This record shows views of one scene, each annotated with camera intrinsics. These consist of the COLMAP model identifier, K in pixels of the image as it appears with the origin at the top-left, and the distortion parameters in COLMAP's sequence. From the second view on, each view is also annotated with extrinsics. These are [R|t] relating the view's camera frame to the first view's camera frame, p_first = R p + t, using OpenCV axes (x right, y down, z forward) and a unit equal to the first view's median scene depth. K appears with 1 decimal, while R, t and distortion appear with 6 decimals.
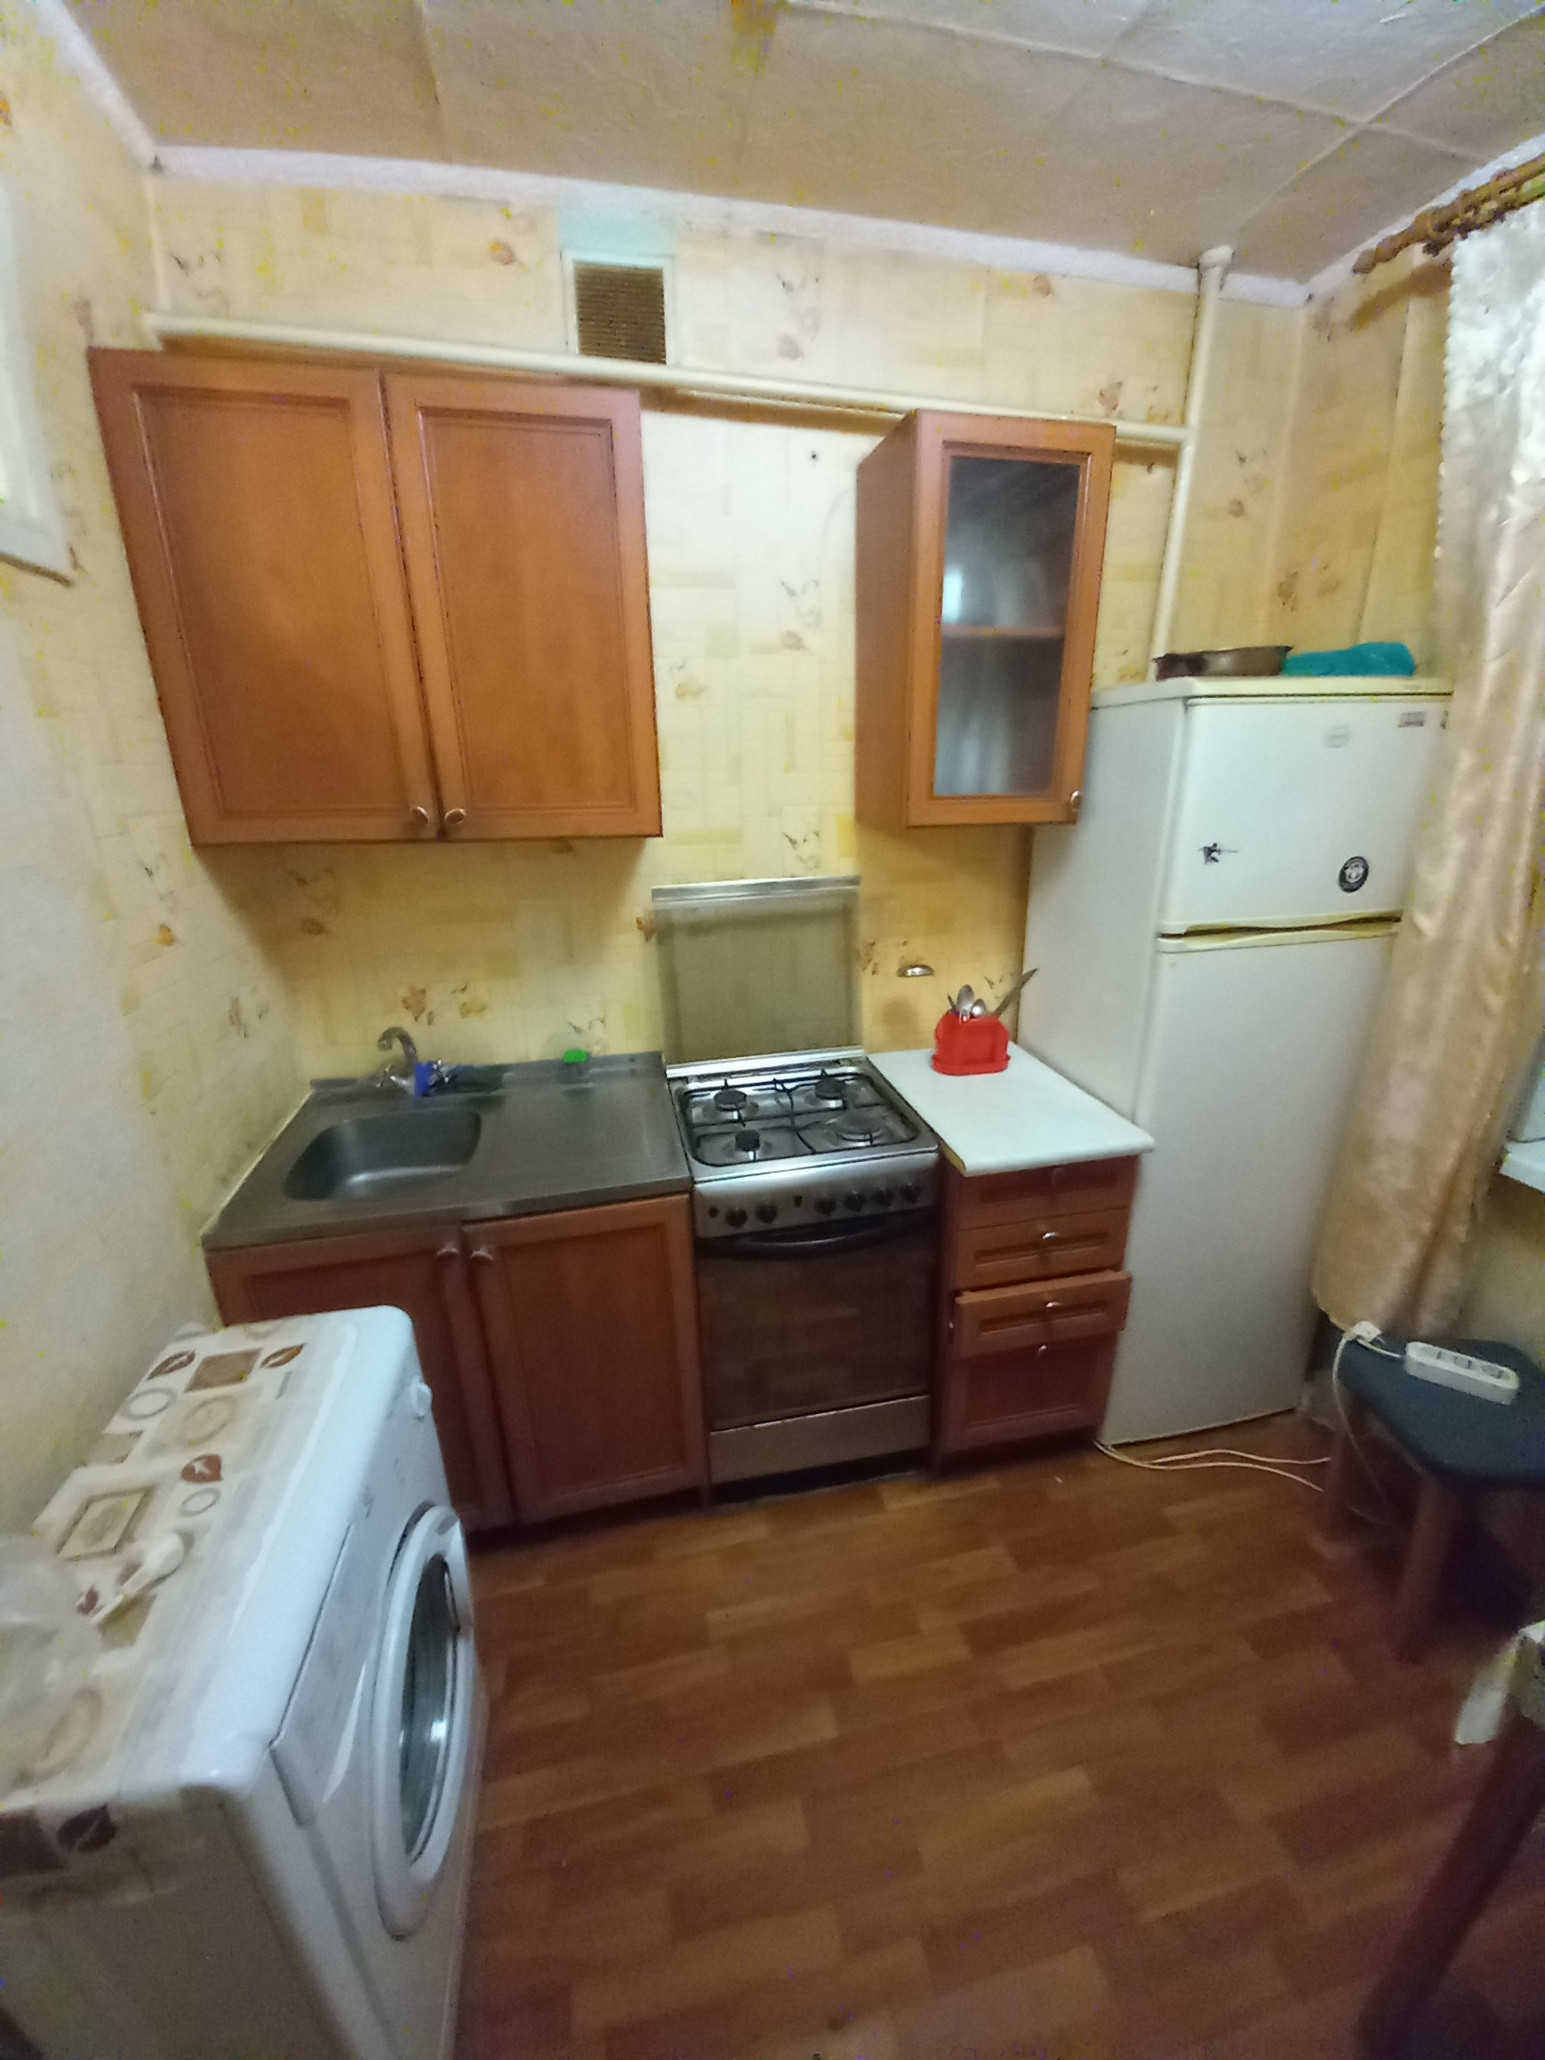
lens RADIAL K [[790.0, 0, 772.5], [0, 790.0, 1030.0], [0, 0, 1]] dist [0.000480, 0.000092]
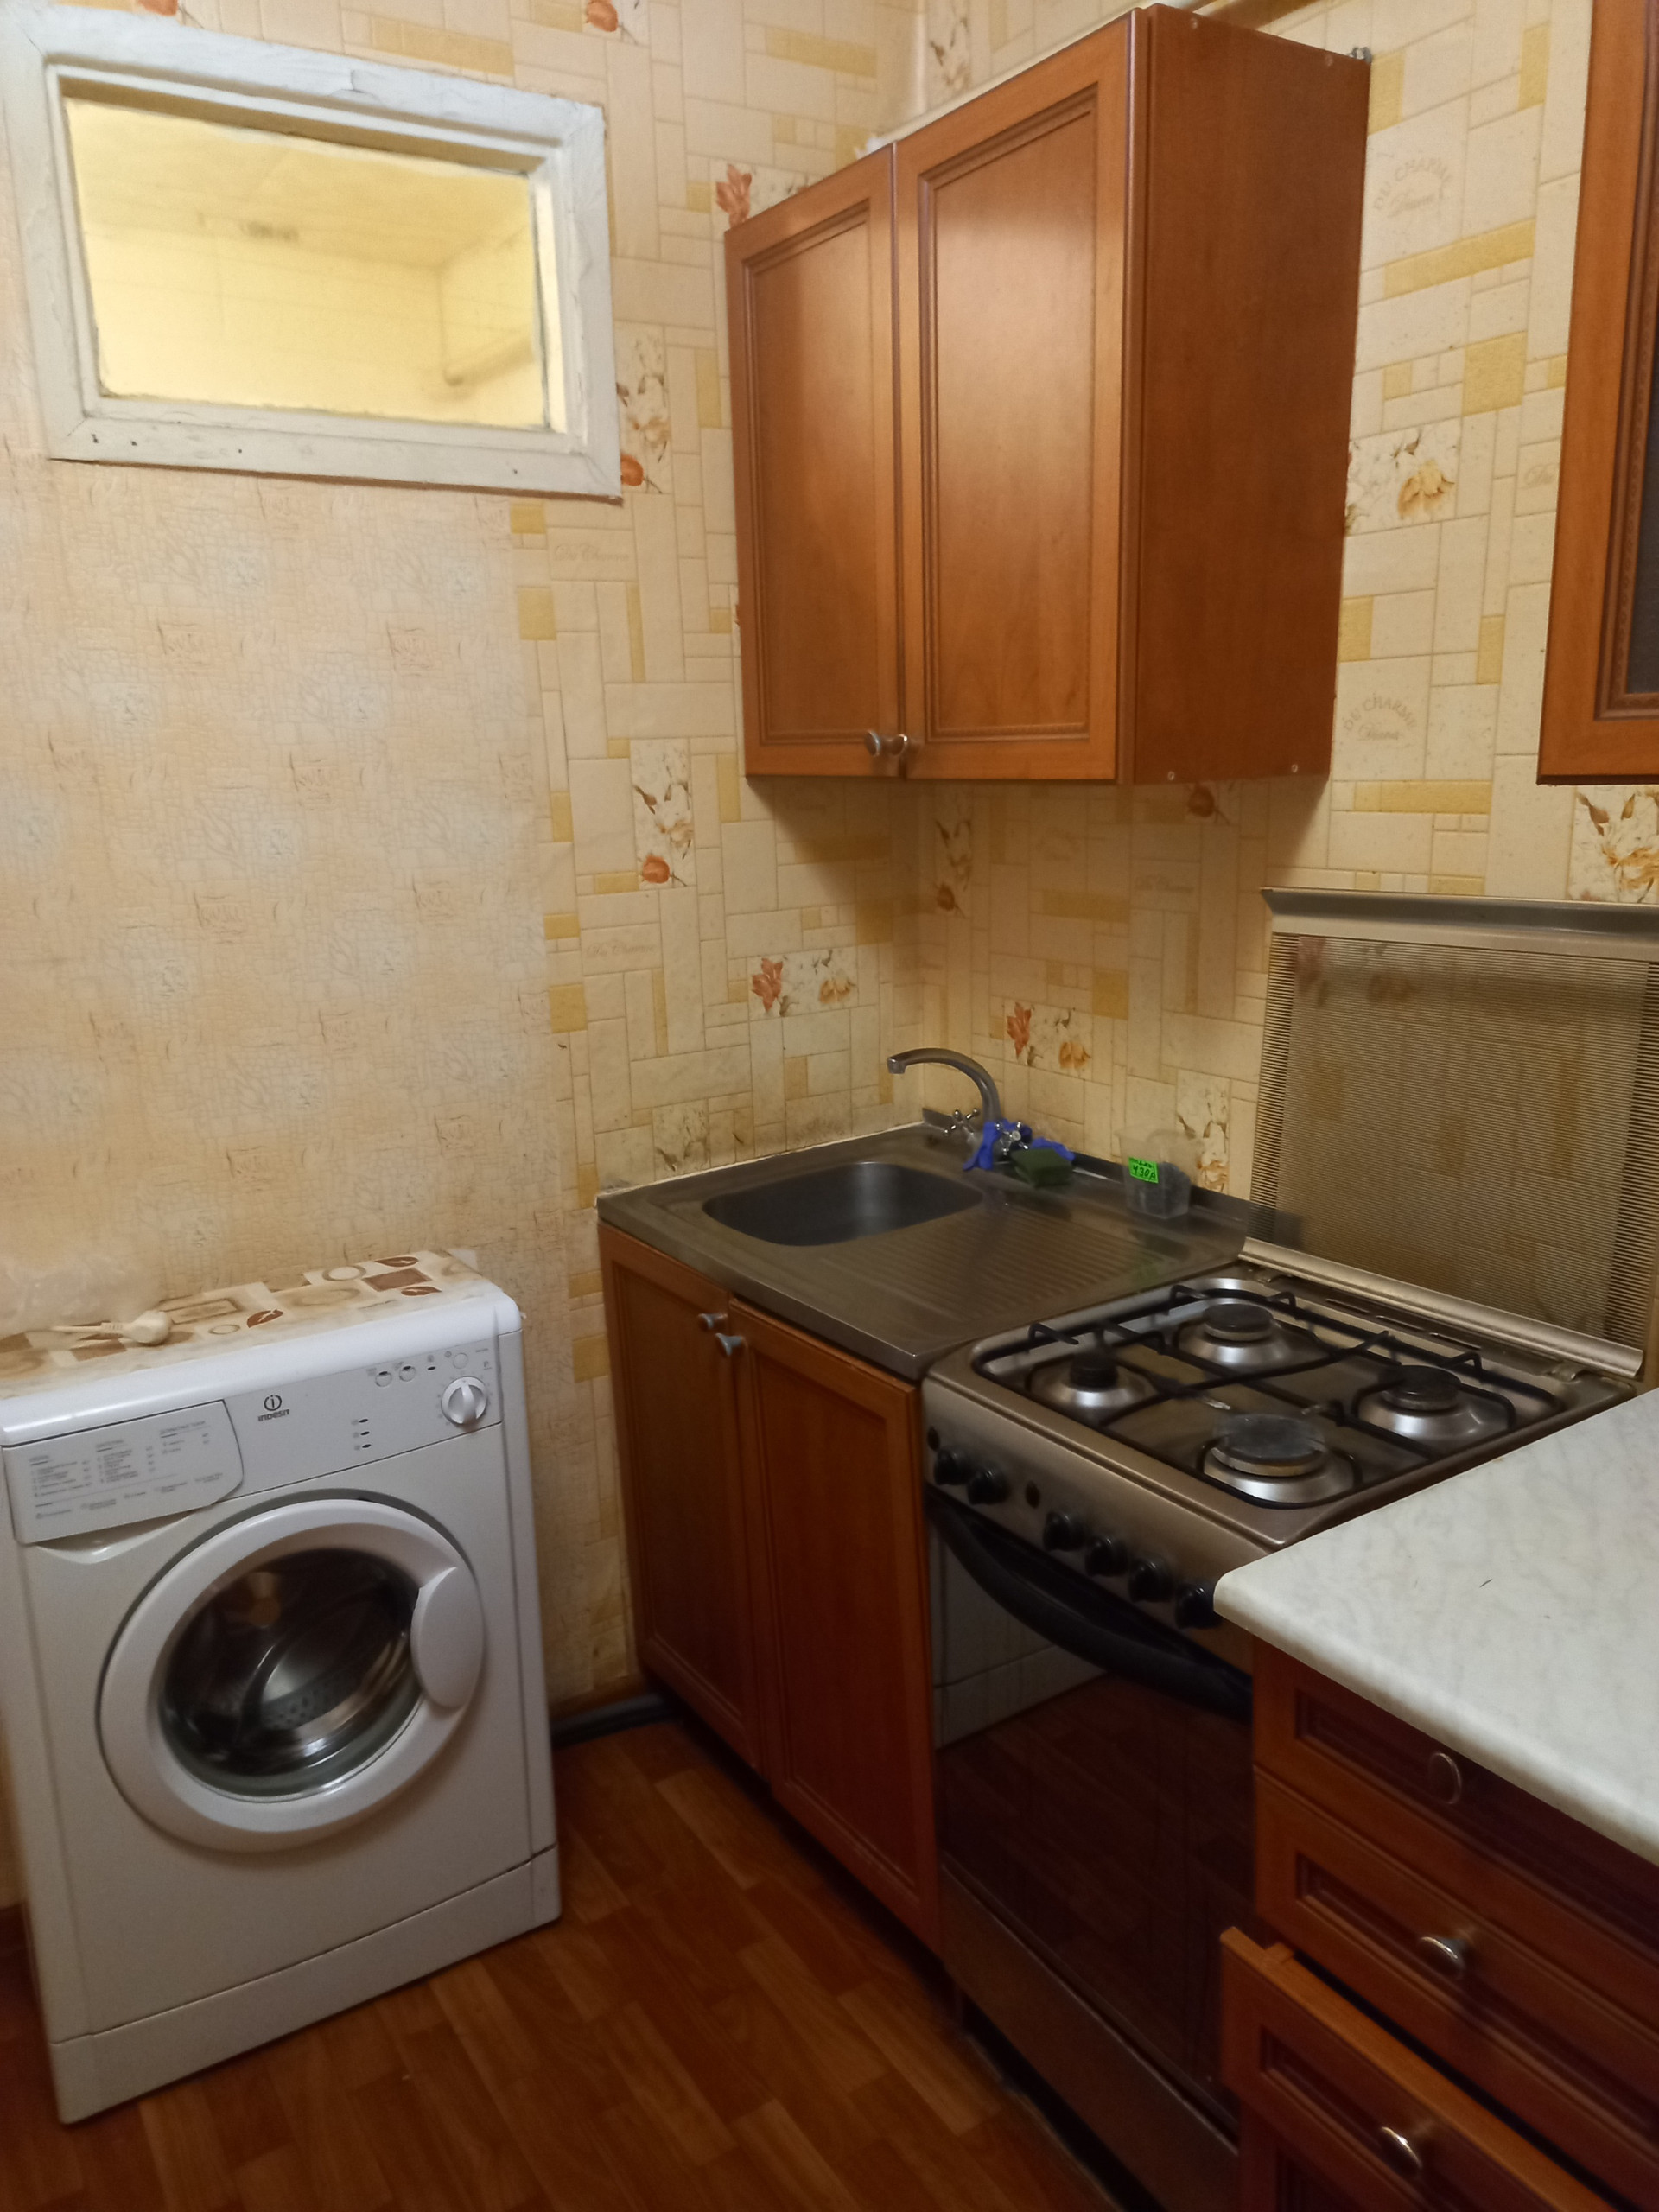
lens RADIAL K [[1602.0, 0, 922.4], [0, 1602.0, 1116.0], [0, 0, 1]] dist [0.062850, -0.004470]
pose [[0.374283, 0.211862, -0.902788, 0.885073], [-0.262262, 0.957989, 0.116086, -0.117920], [0.889455, 0.193318, 0.414122, 0.460153]]
